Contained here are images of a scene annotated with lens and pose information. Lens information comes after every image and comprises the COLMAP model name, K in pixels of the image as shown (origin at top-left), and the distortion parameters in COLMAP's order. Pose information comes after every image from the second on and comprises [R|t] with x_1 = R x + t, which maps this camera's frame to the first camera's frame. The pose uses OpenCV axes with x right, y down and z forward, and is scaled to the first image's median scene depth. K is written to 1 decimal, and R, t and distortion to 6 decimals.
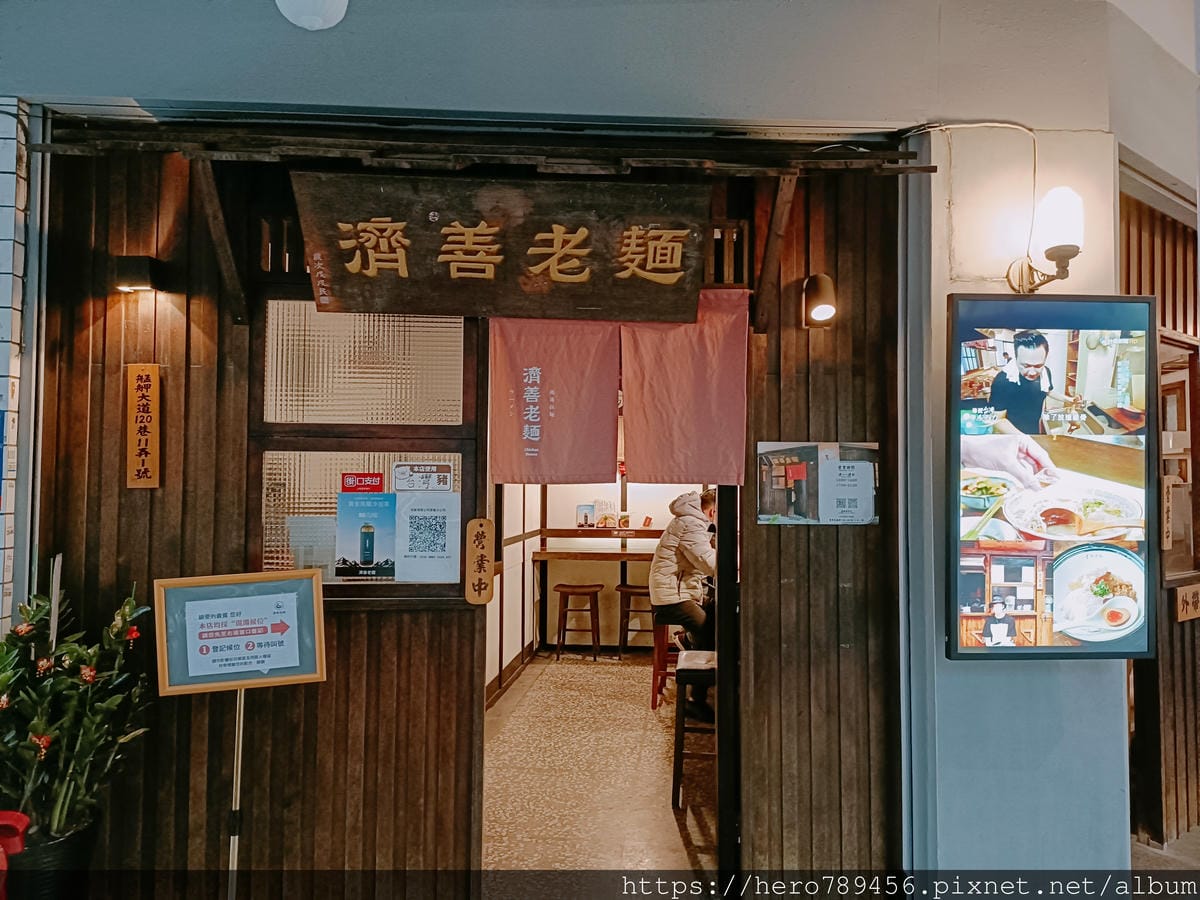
lens RADIAL K [[923.4, 0, 600.0], [0, 923.4, 450.0], [0, 0, 1]] dist [0.044238, -0.105566]
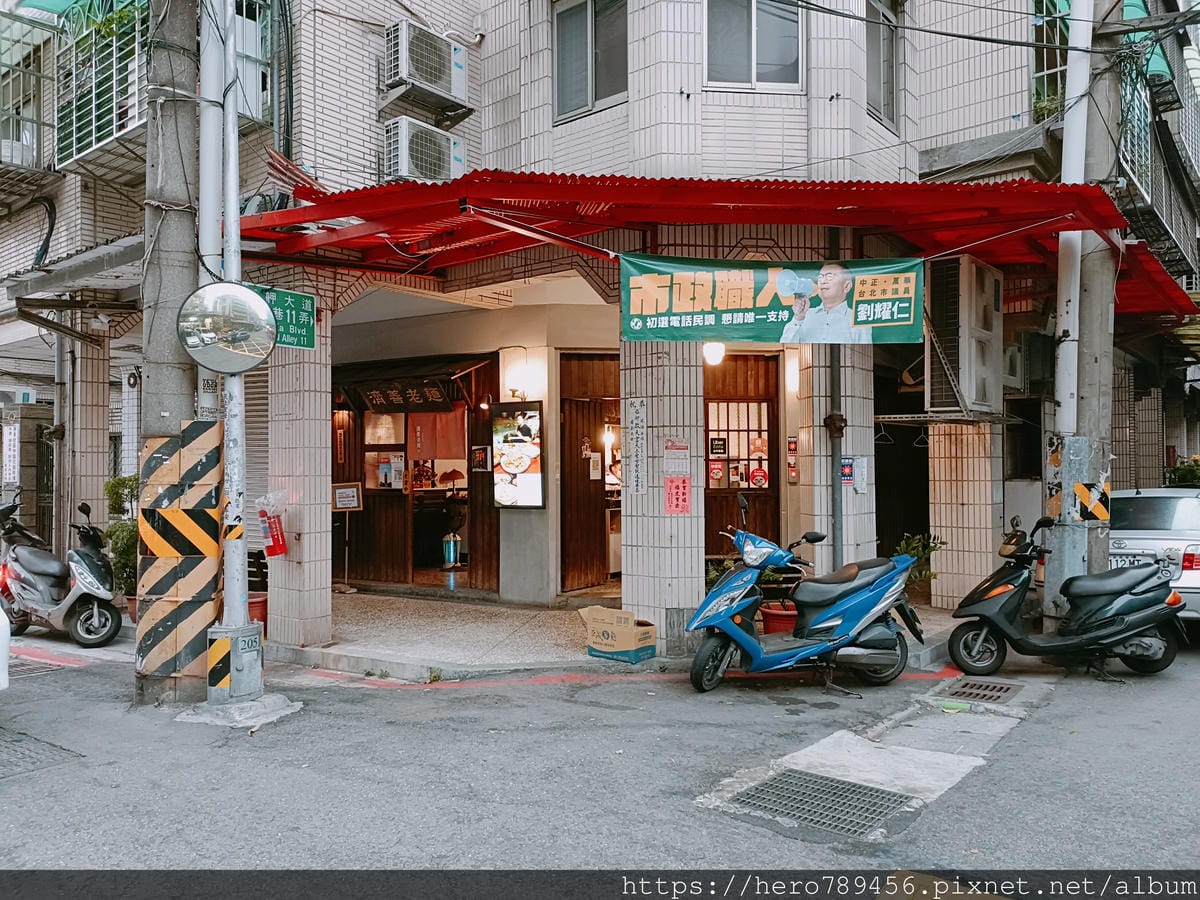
lens RADIAL K [[923.4, 0, 600.0], [0, 923.4, 450.0], [0, 0, 1]] dist [0.044238, -0.105566]
pose [[0.831389, -0.023138, -0.555209, 2.445569], [0.037099, 0.999215, 0.013911, -0.024541], [0.554451, -0.032164, 0.831595, -1.532478]]
